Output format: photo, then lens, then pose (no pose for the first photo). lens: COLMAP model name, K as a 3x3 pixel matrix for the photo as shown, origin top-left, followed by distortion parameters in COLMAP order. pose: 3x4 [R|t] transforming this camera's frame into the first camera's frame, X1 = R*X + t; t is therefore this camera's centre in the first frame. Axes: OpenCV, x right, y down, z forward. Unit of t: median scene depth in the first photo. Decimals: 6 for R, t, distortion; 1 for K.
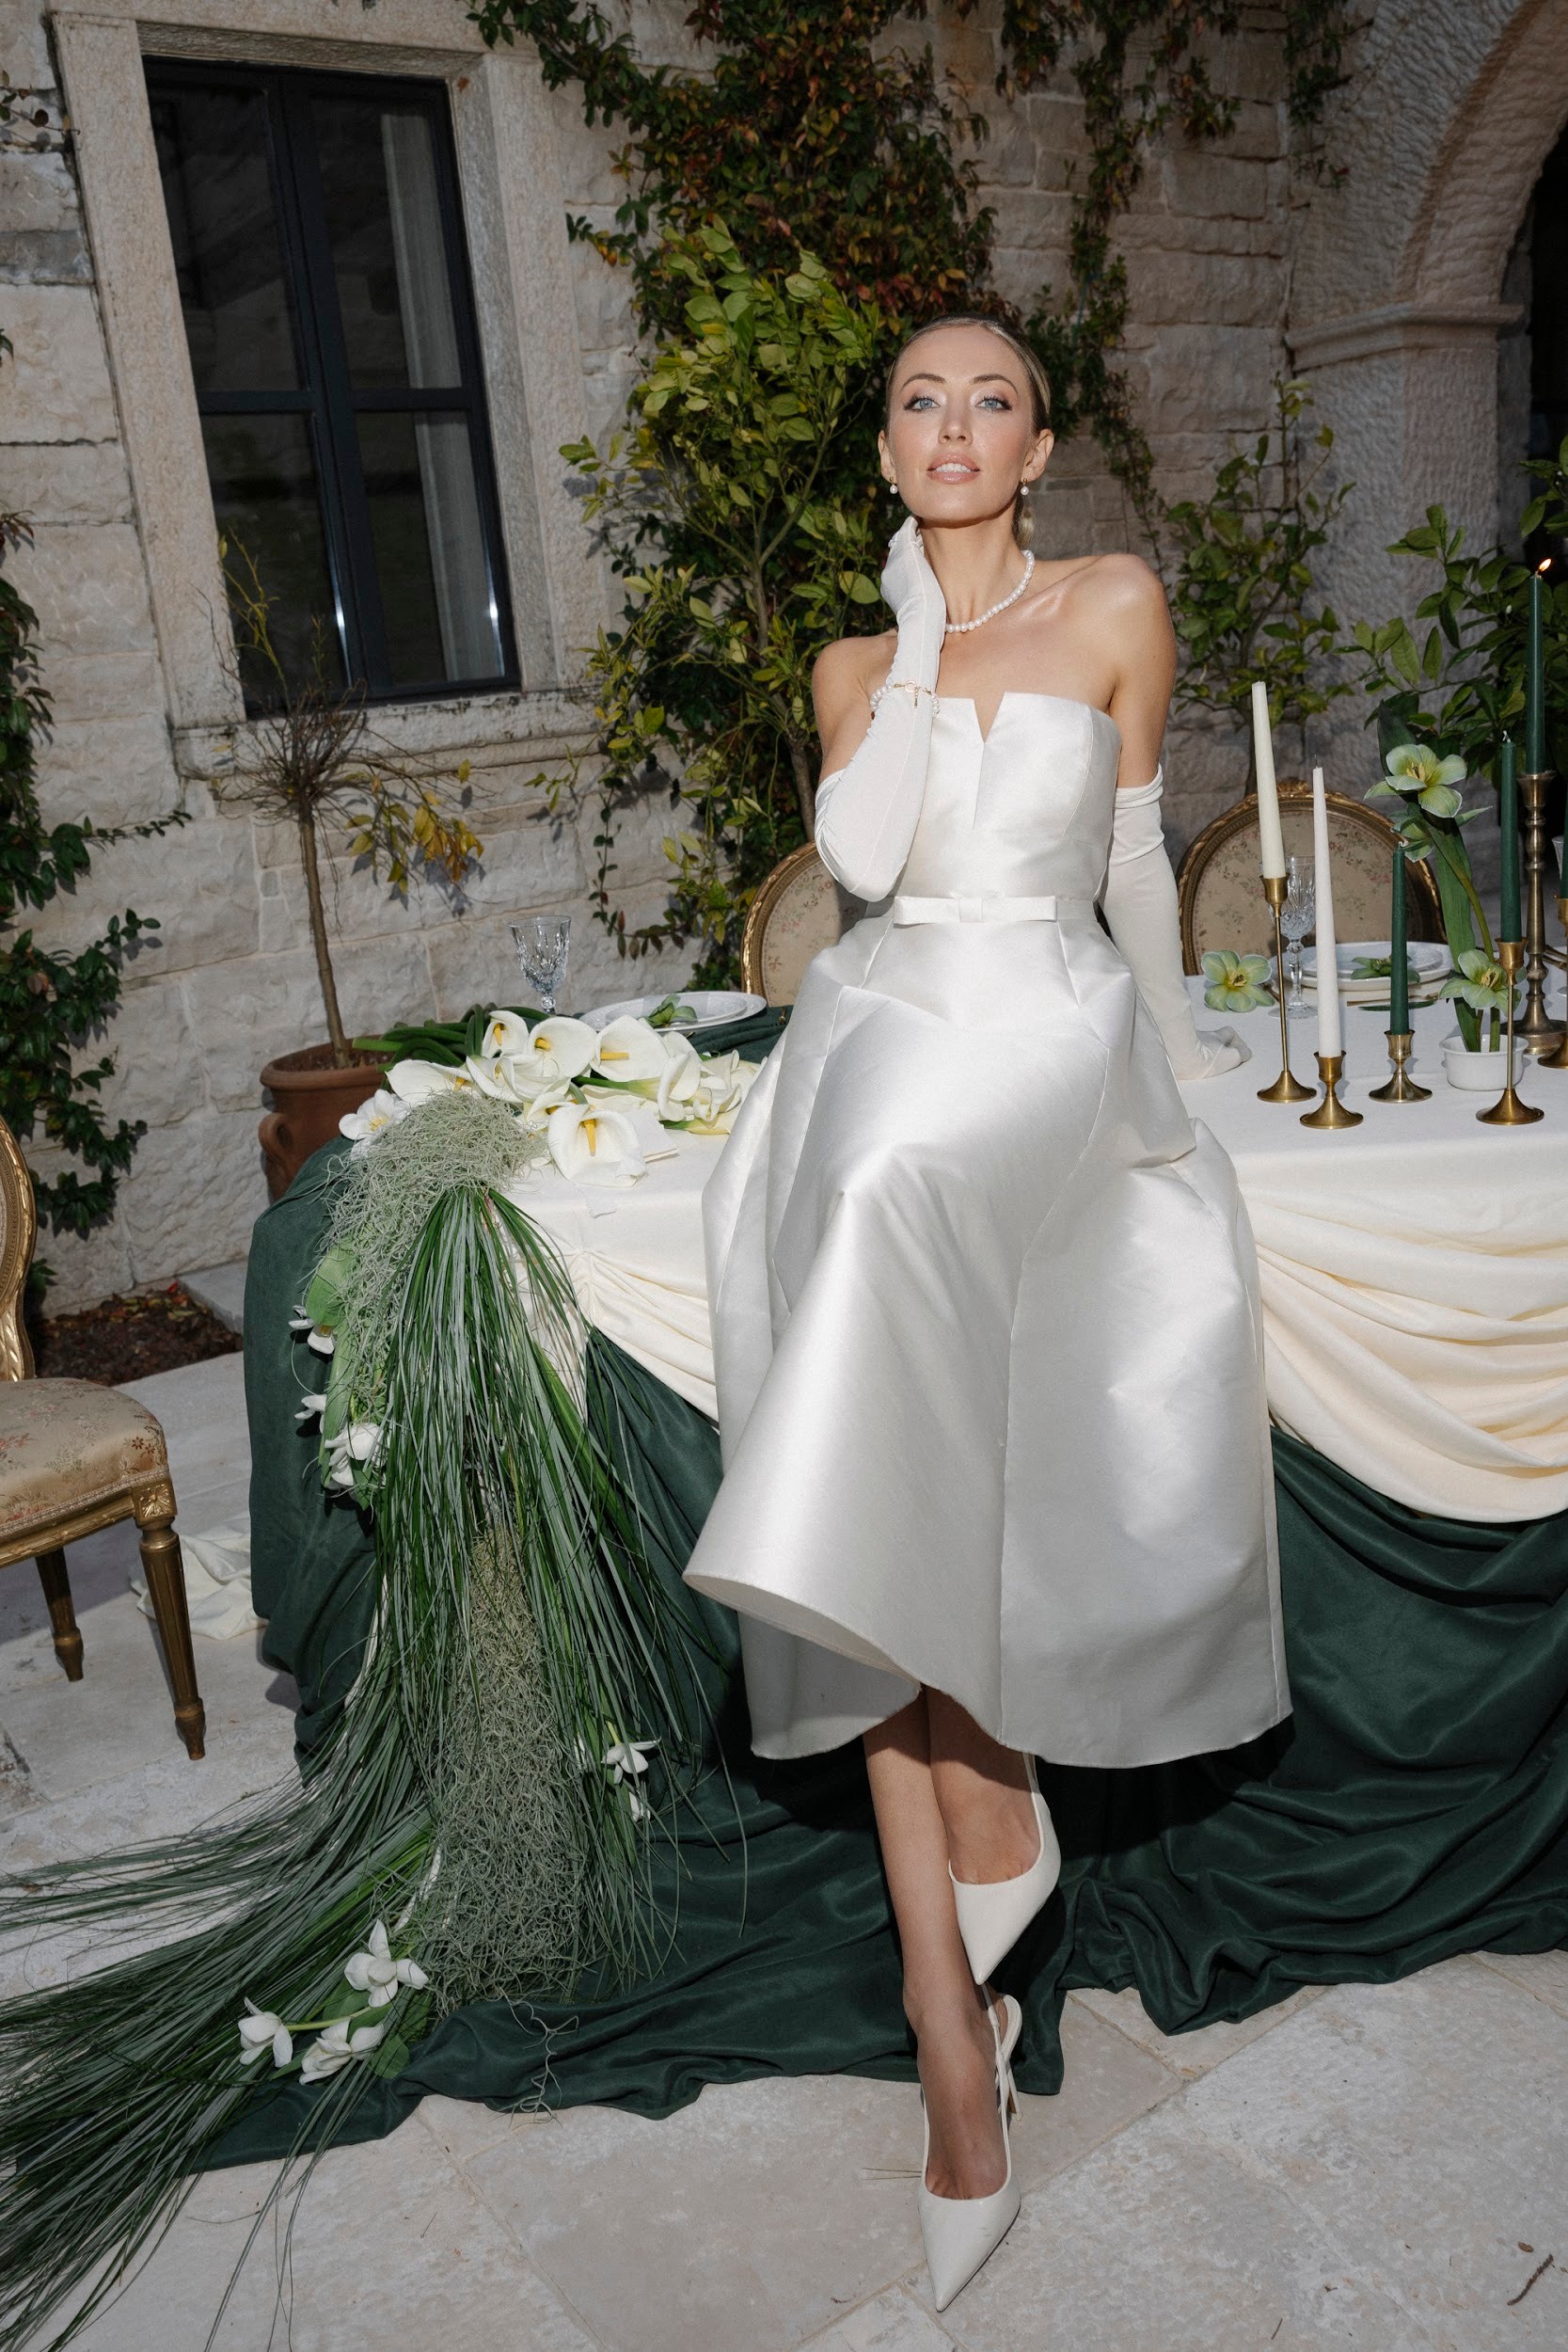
lens RADIAL K [[1945.7, 0, 784.0], [0, 1945.7, 1176.0], [0, 0, 1]] dist [0.001216, 0.005733]
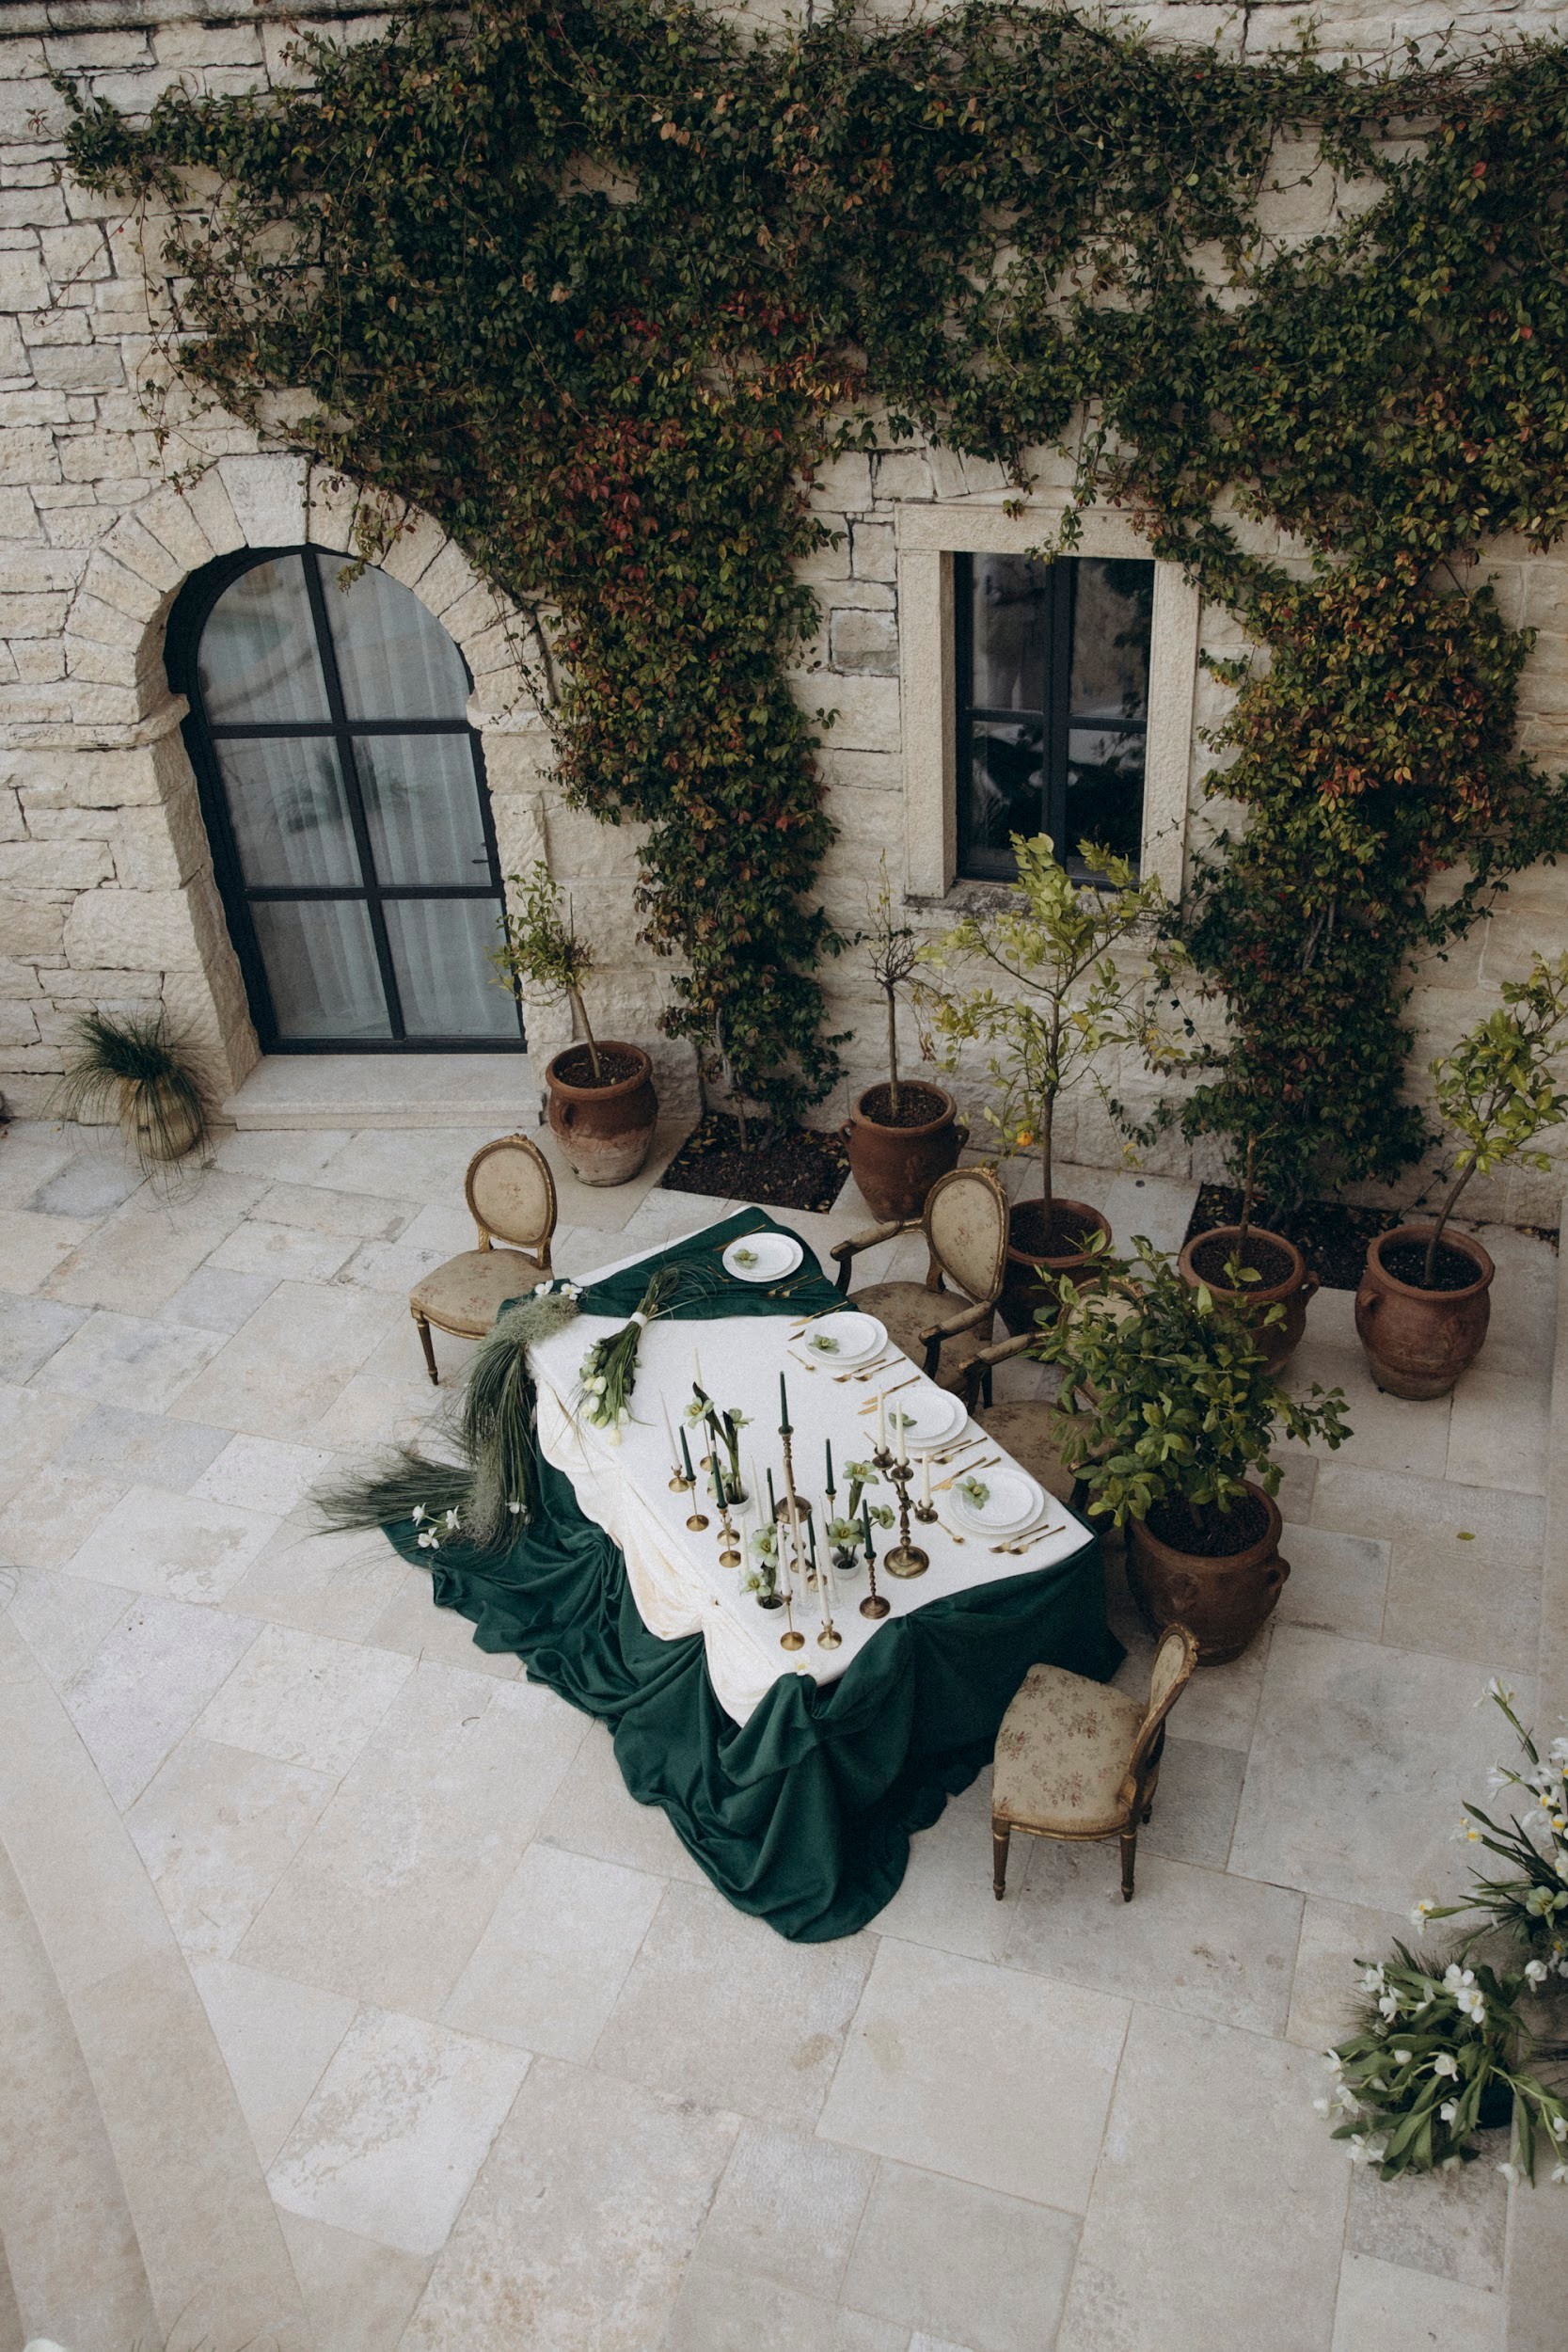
lens RADIAL K [[1945.7, 0, 784.0], [0, 1945.7, 1176.0], [0, 0, 1]] dist [0.001216, 0.005733]
pose [[0.595234, 0.499669, -0.629307, 0.856121], [-0.201122, 0.850869, 0.485357, -0.814488], [0.777976, -0.162334, 0.606961, -0.247350]]
